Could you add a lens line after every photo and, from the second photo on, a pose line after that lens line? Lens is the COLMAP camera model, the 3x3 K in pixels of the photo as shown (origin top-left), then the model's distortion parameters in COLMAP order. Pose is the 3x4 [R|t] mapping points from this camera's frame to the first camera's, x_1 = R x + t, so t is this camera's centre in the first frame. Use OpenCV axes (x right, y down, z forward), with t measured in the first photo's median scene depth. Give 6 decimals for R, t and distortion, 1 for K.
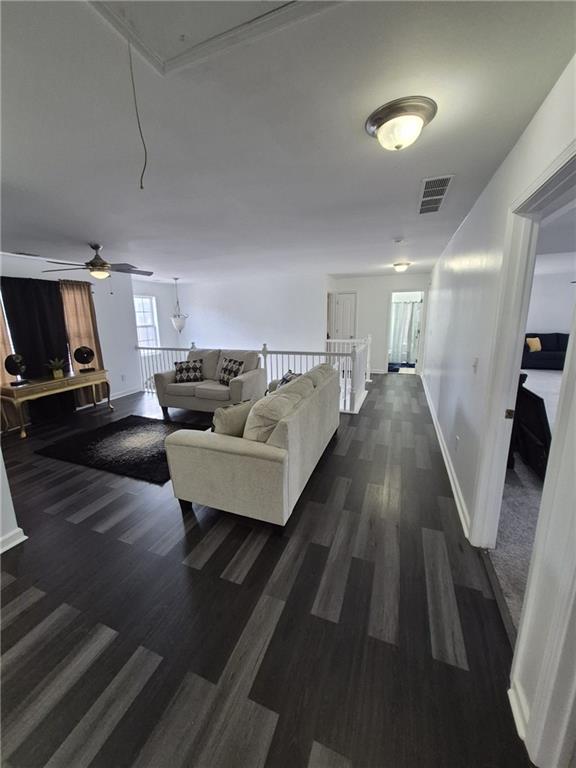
lens RADIAL K [[300.9, 0, 283.5], [0, 300.9, 381.2], [0, 0, 1]] dist [-0.002970, -0.000711]
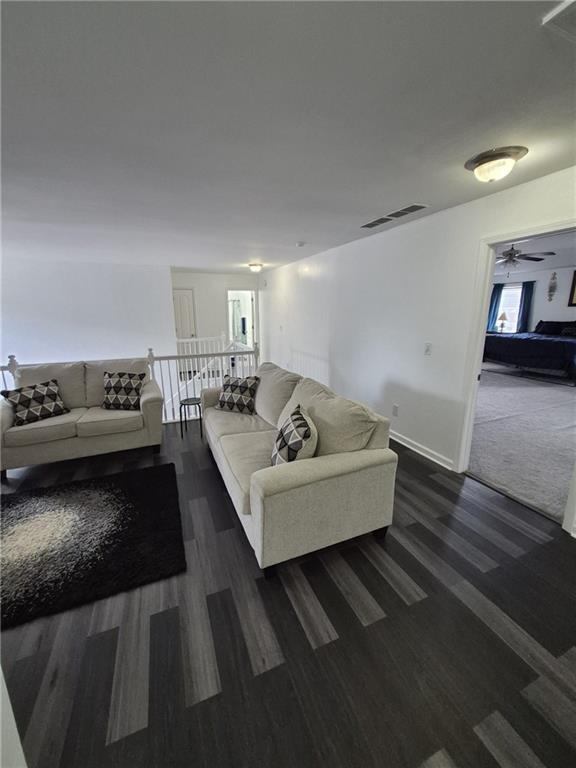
lens RADIAL K [[300.9, 0, 286.4], [0, 300.9, 379.3], [0, 0, 1]] dist [-0.002970, -0.000711]
pose [[0.718618, -0.142479, 0.680652, -0.350093], [0.142669, 0.988172, 0.056225, -0.039217], [-0.680612, 0.056703, 0.730446, 0.199488]]
